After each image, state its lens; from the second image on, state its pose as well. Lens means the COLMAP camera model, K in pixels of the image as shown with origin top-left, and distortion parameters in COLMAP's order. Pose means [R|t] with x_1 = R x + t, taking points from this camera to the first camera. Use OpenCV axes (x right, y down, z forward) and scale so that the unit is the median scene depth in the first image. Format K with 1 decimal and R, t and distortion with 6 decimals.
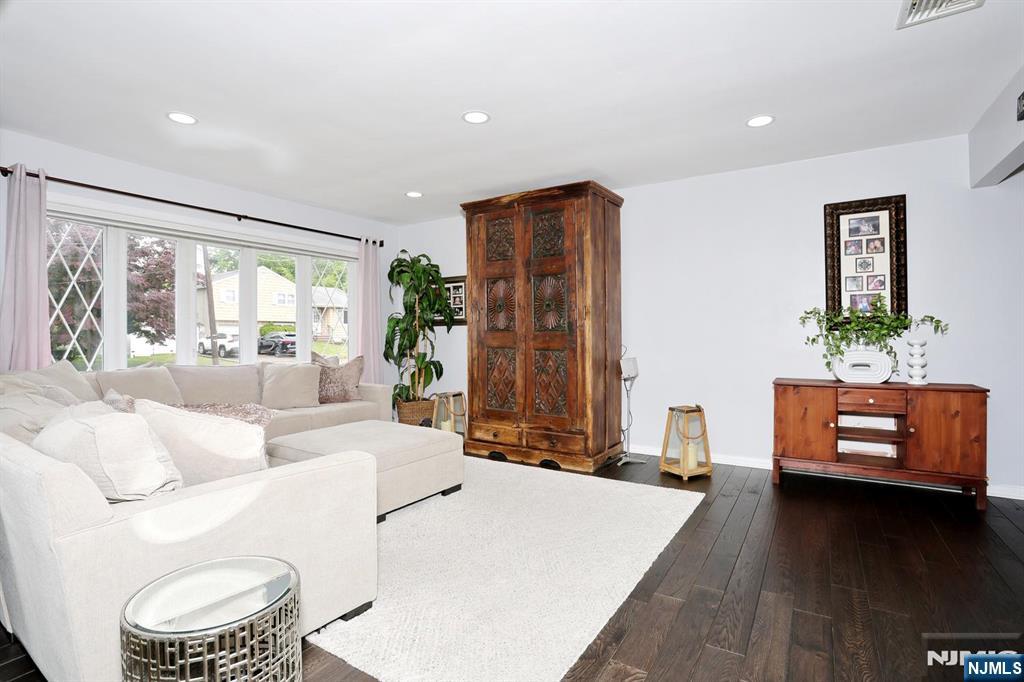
lens RADIAL K [[498.5, 0, 507.7], [0, 498.5, 339.7], [0, 0, 1]] dist [-0.072097, 0.026626]
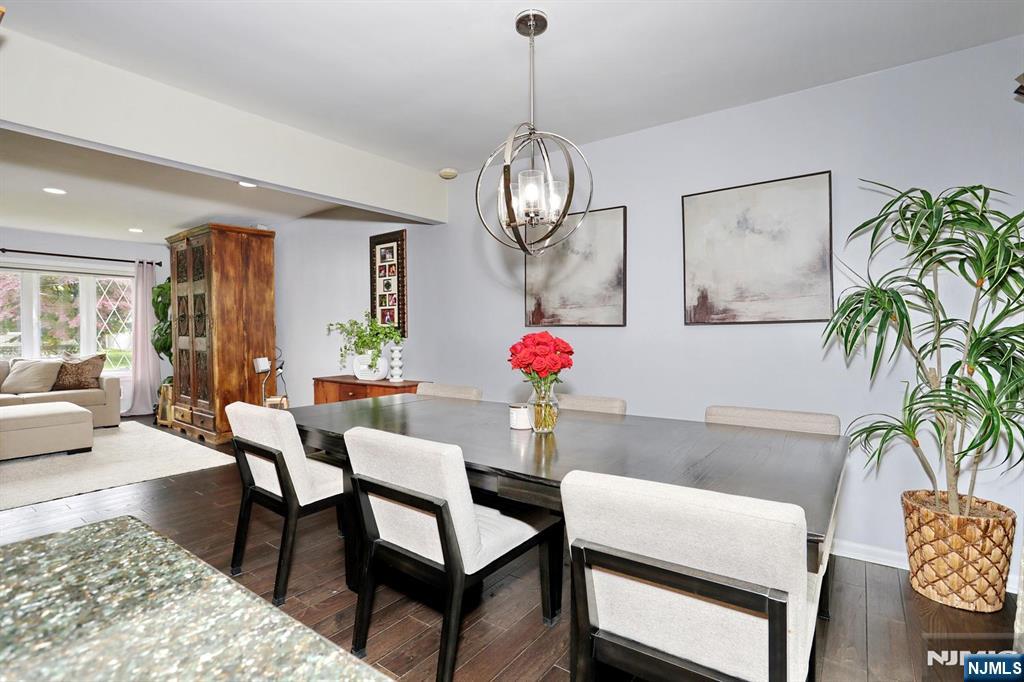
lens RADIAL K [[498.5, 0, 507.7], [0, 498.5, 339.7], [0, 0, 1]] dist [-0.072097, 0.026626]
pose [[0.998021, 0.004515, -0.062722, 1.110505], [-0.003974, 0.999954, 0.008753, -0.027352], [0.062759, -0.008486, 0.997993, -0.251693]]
